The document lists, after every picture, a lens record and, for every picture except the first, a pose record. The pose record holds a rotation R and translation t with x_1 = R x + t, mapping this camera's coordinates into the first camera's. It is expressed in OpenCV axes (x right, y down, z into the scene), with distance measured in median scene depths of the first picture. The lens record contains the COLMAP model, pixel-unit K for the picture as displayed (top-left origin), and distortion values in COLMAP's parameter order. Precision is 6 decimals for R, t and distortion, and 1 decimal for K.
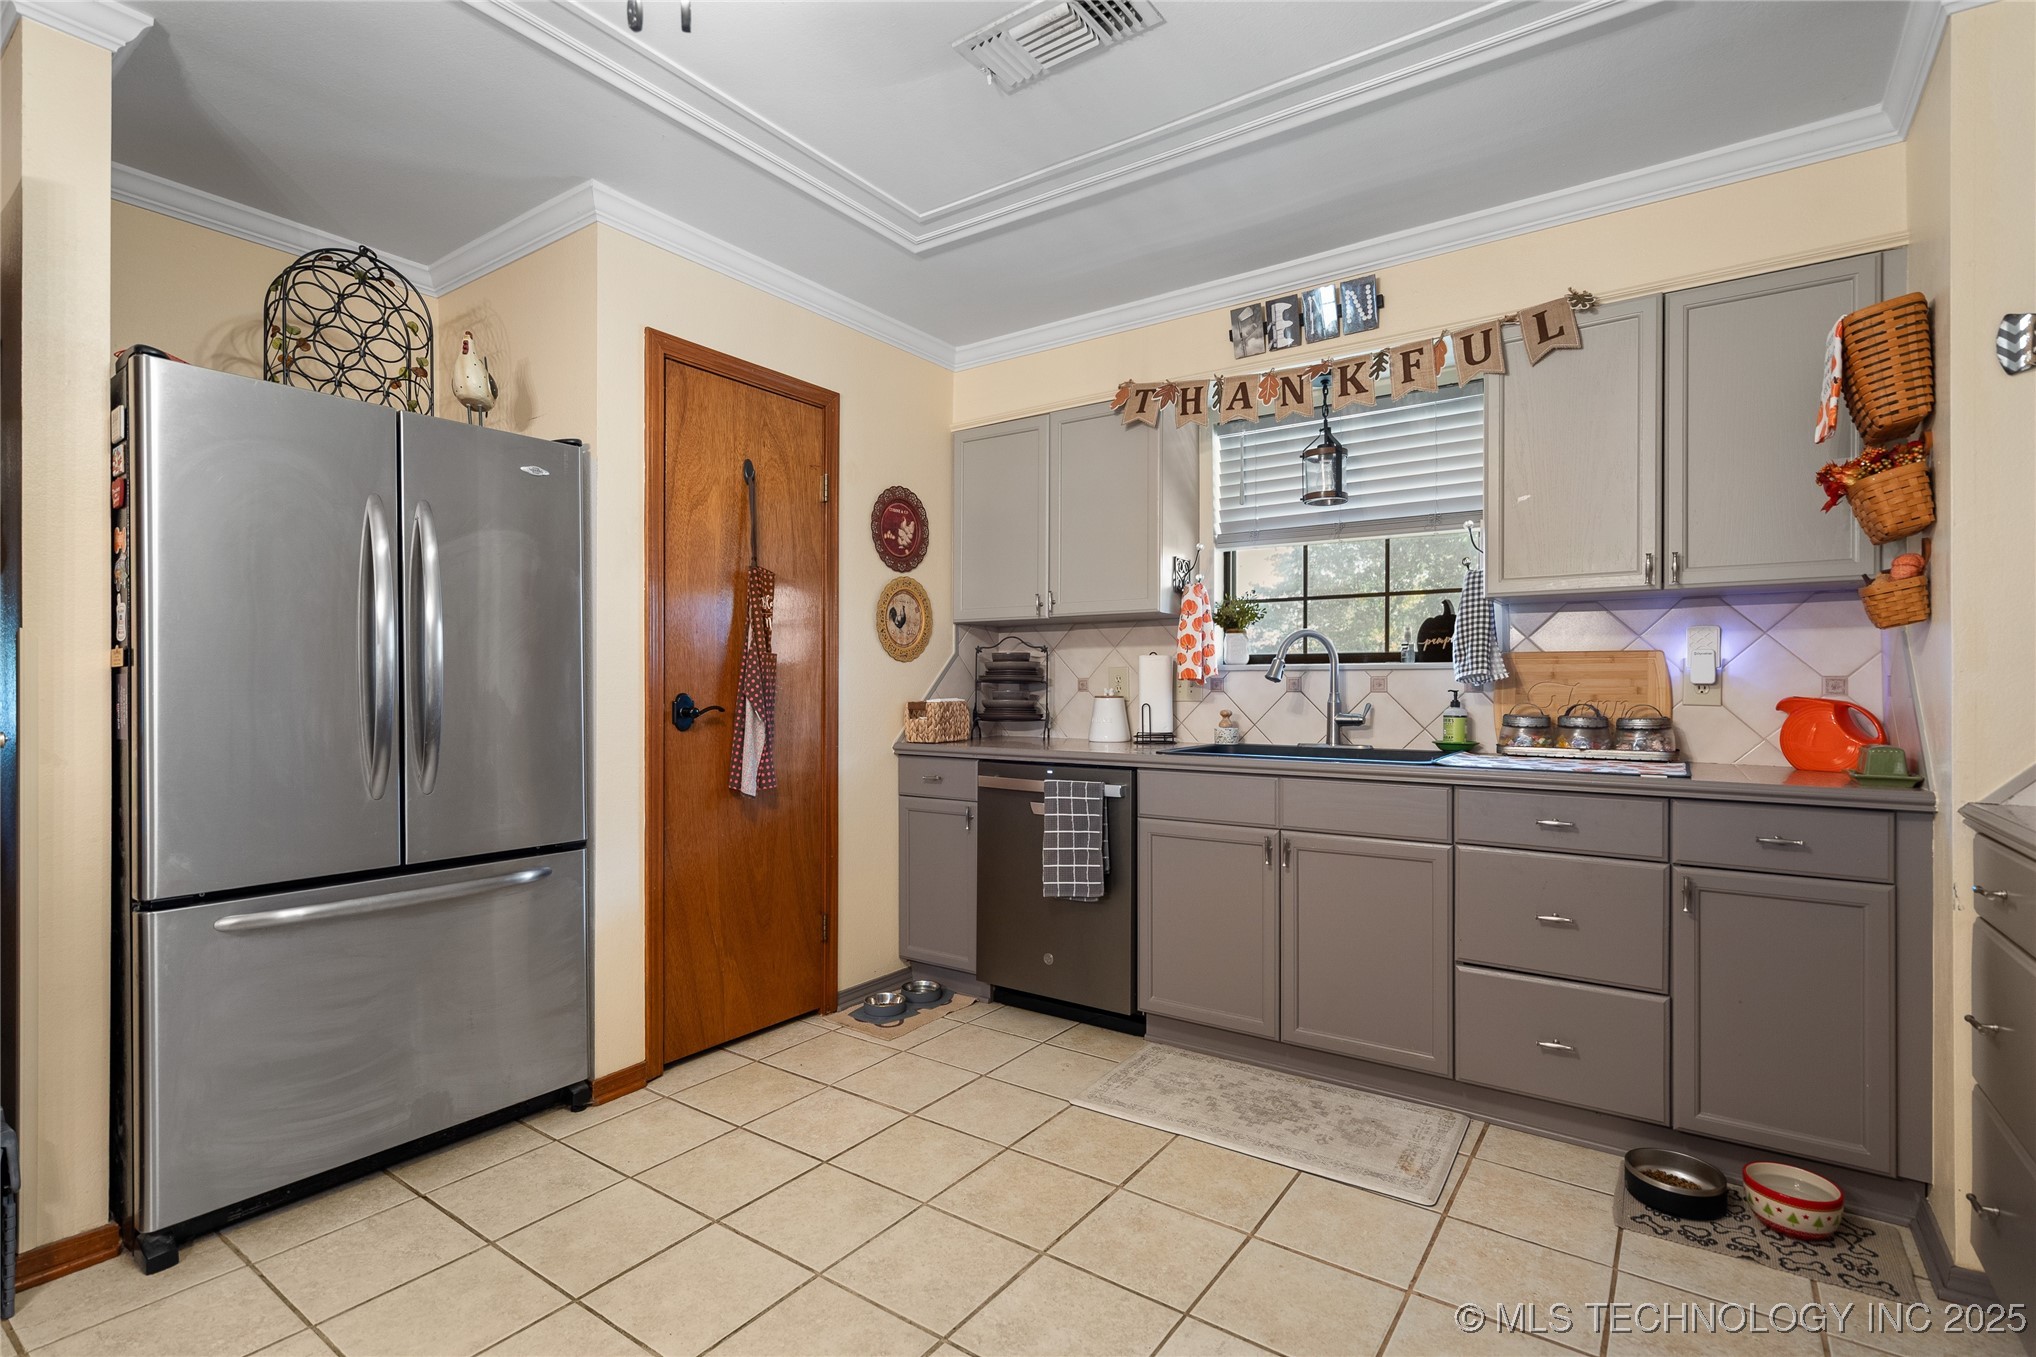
lens RADIAL K [[961.3, 0, 1013.4], [0, 961.3, 681.3], [0, 0, 1]] dist [0.000787, 0.000673]
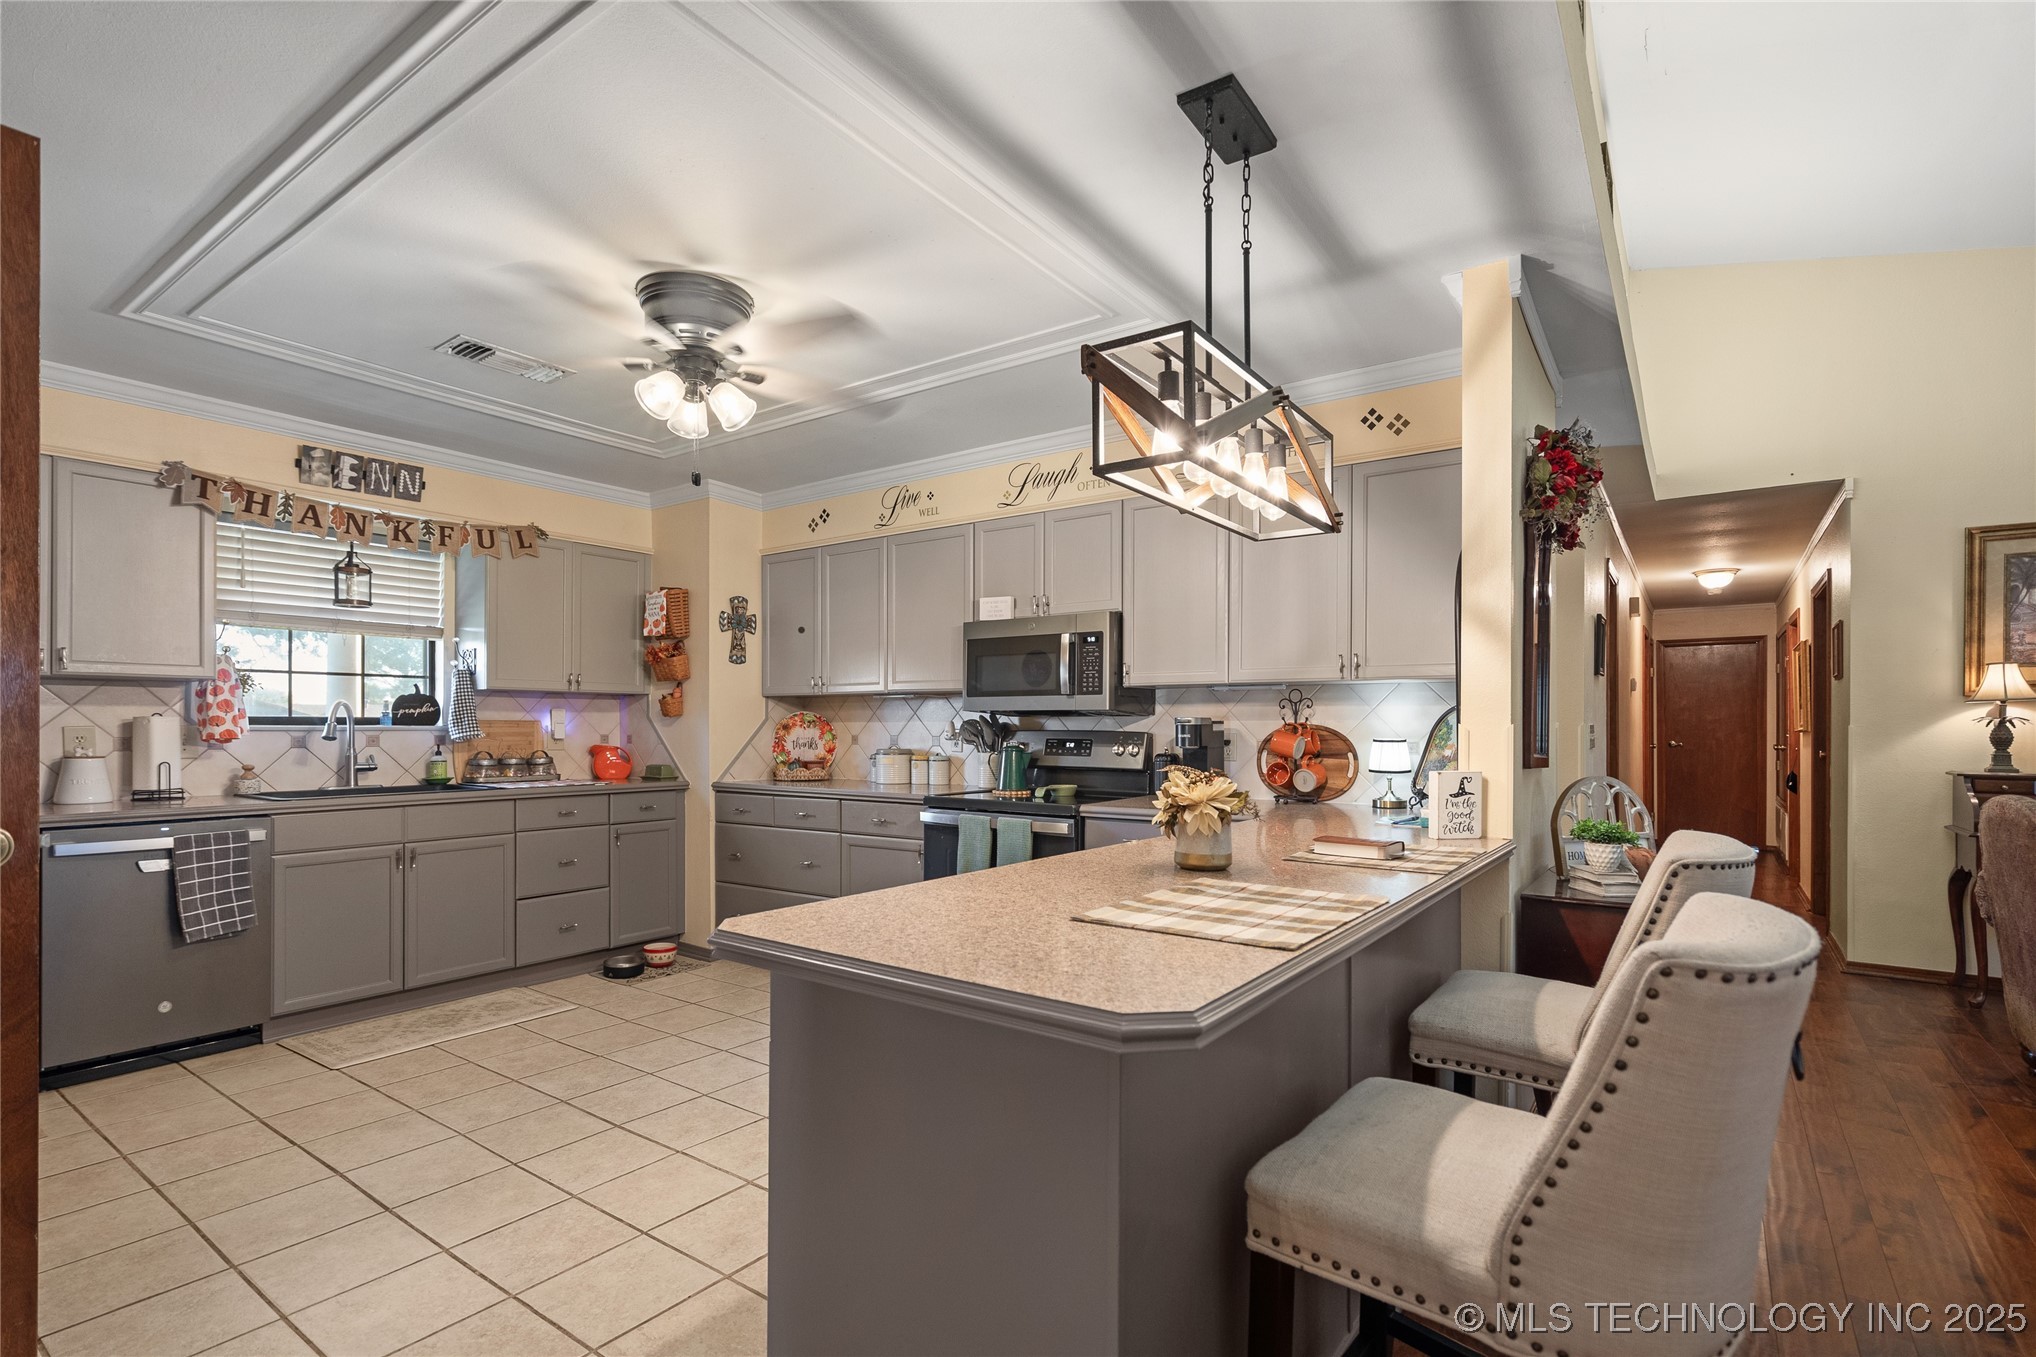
lens RADIAL K [[961.3, 0, 1013.4], [0, 961.3, 681.3], [0, 0, 1]] dist [0.000787, 0.000673]
pose [[0.006321, 0.046306, 0.998907, -1.096670], [-0.004544, 0.998918, -0.046277, -0.024895], [-0.999970, -0.004247, 0.006525, 0.068258]]
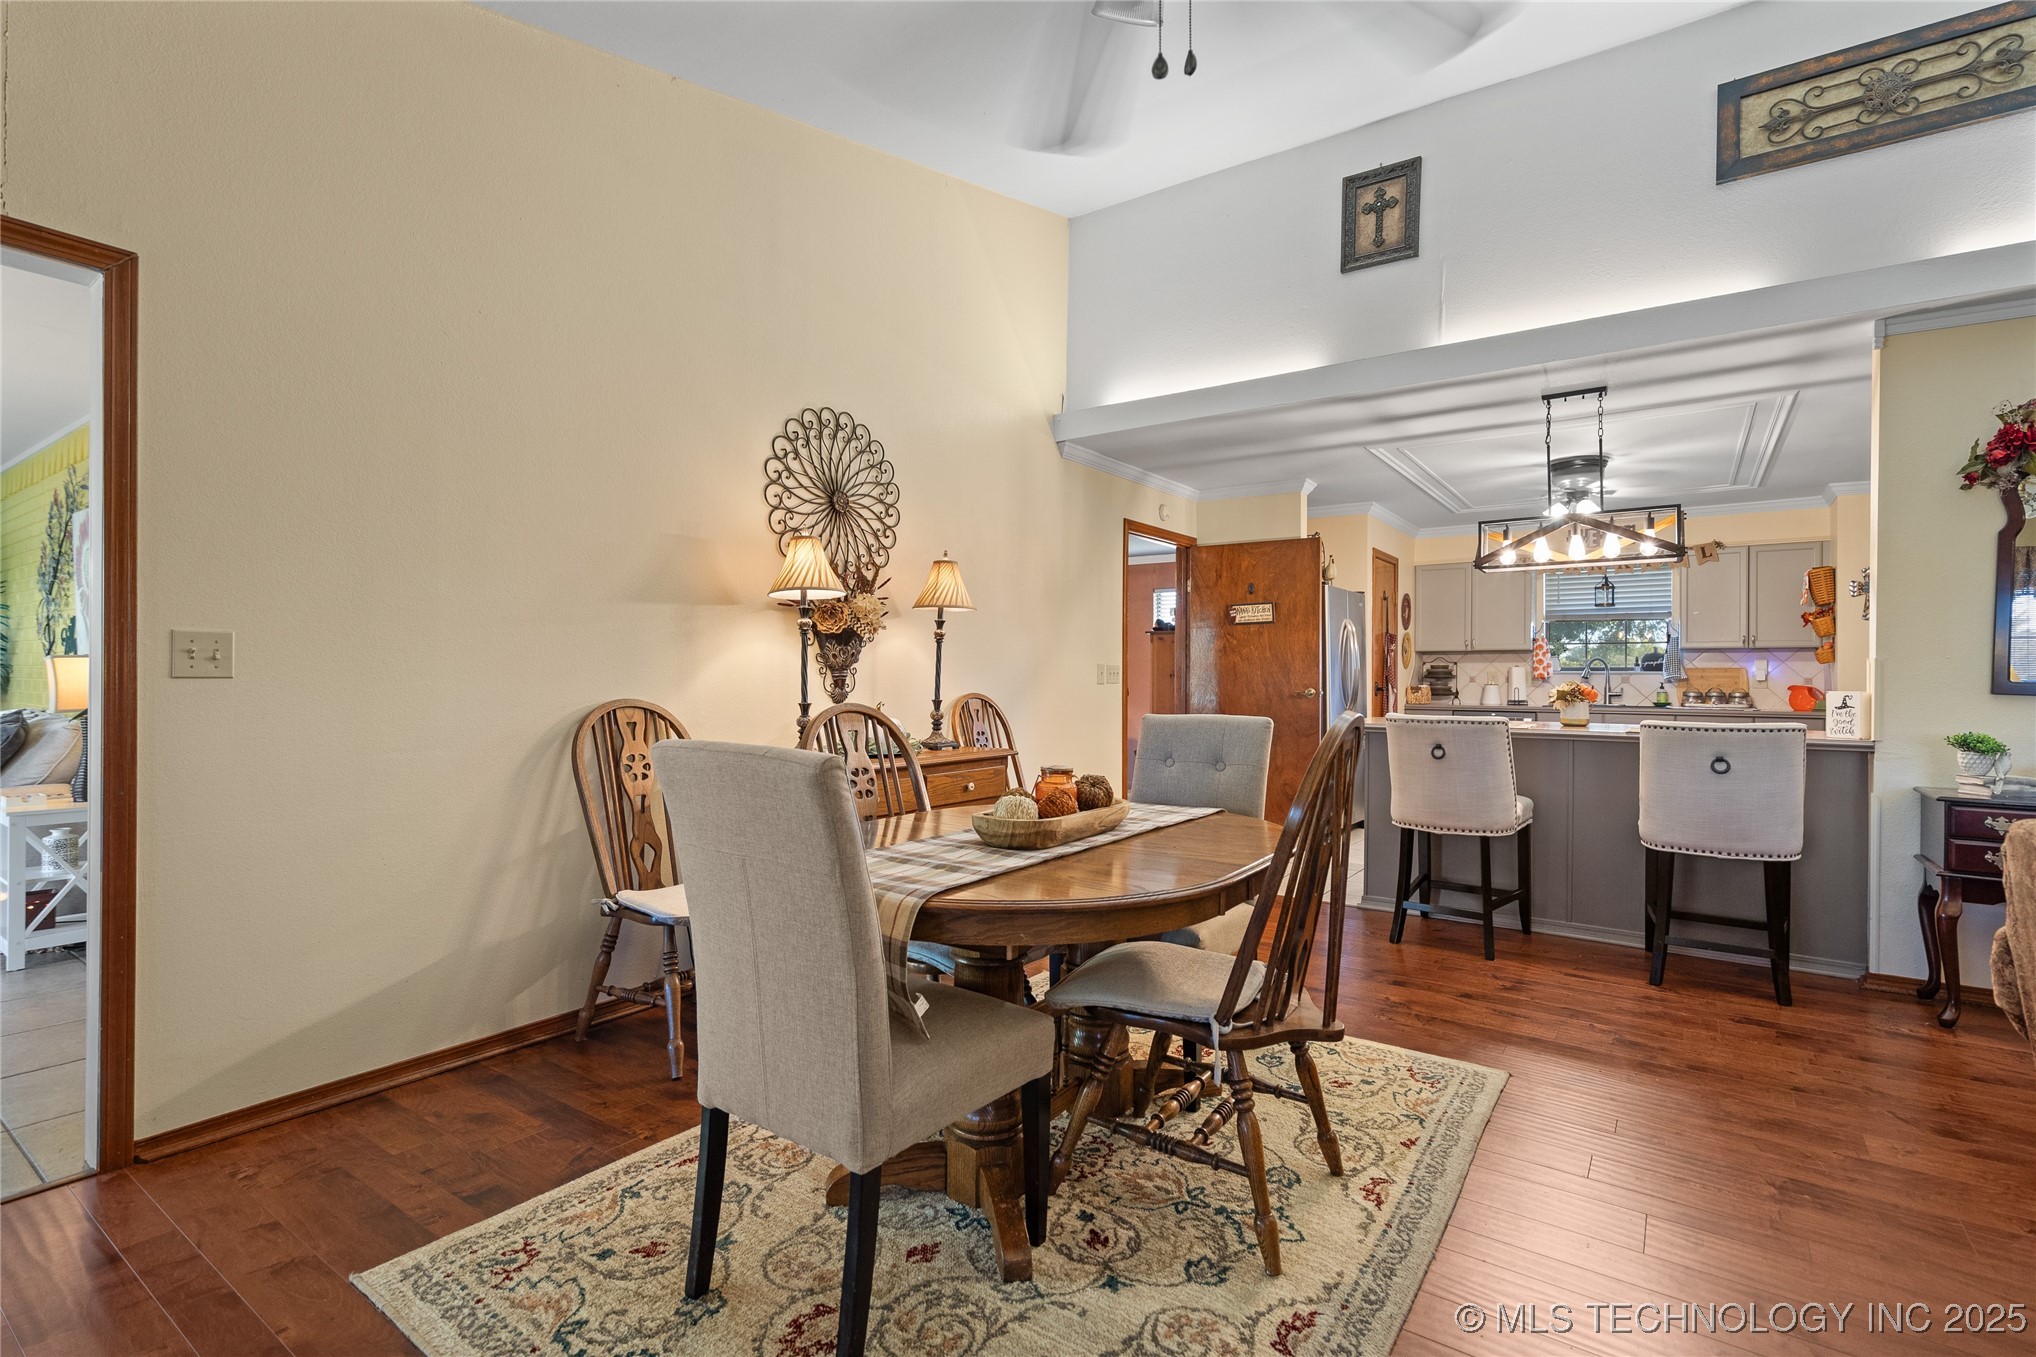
lens RADIAL K [[941.0, 0, 1018.6], [0, 941.0, 670.3], [0, 0, 1]] dist [0.000998, 0.000126]
pose [[0.999984, 0.005382, -0.001650, -1.291529], [-0.005391, 0.999972, -0.005214, -0.000763], [0.001622, 0.005223, 0.999985, -1.564943]]
